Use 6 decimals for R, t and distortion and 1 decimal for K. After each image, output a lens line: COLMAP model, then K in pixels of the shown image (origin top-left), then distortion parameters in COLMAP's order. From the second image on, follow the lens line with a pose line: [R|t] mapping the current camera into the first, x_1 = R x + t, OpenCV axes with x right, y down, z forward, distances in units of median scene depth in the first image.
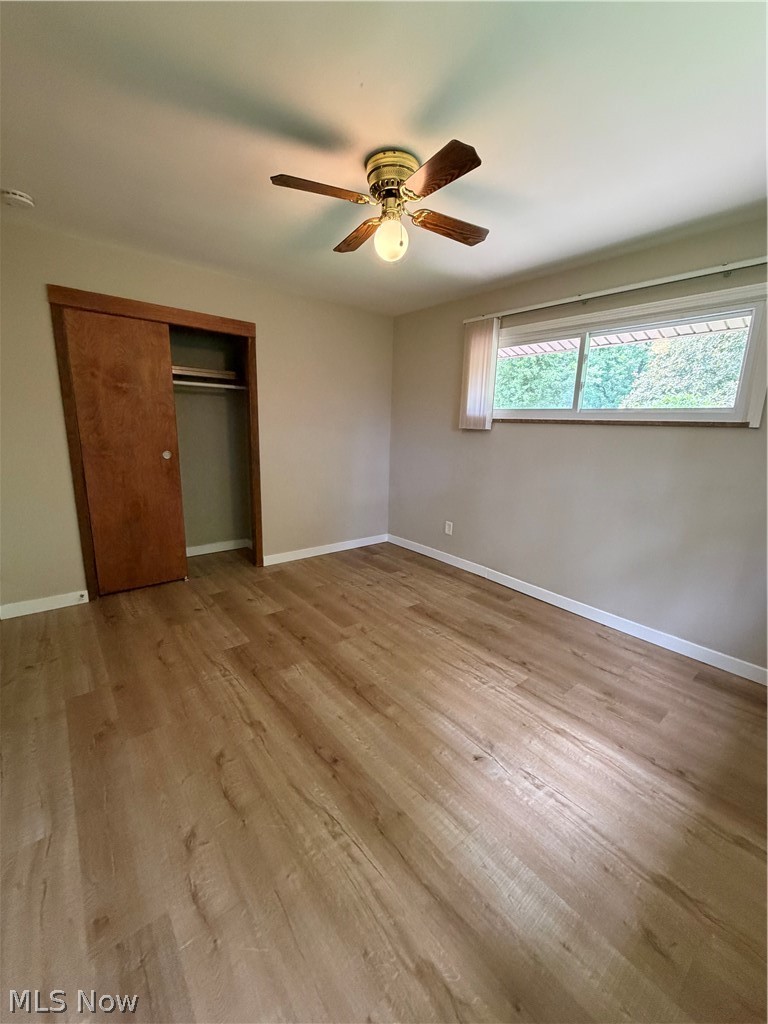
lens RADIAL K [[406.2, 0, 383.1], [0, 406.2, 509.3], [0, 0, 1]] dist [-0.001333, 0.000345]
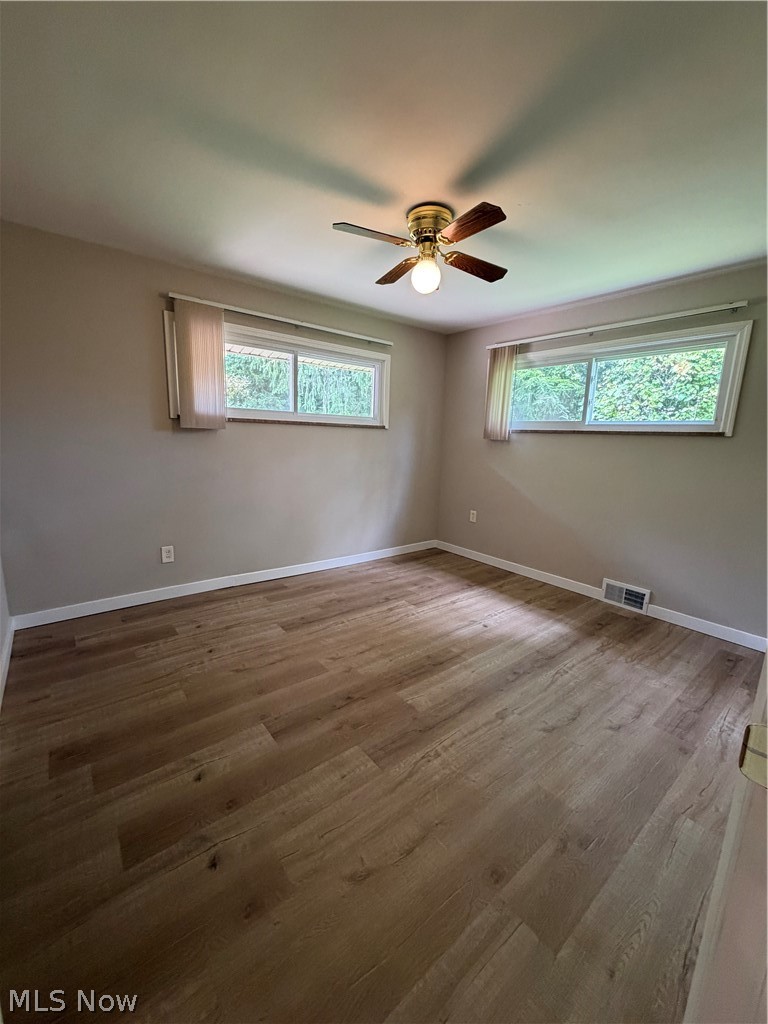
lens RADIAL K [[406.2, 0, 383.1], [0, 406.2, 509.3], [0, 0, 1]] dist [-0.001333, 0.000345]
pose [[0.018624, -0.212217, 0.977045, -0.924578], [0.173111, 0.963140, 0.205897, -0.203265], [-0.984726, 0.165302, 0.054675, 0.851407]]
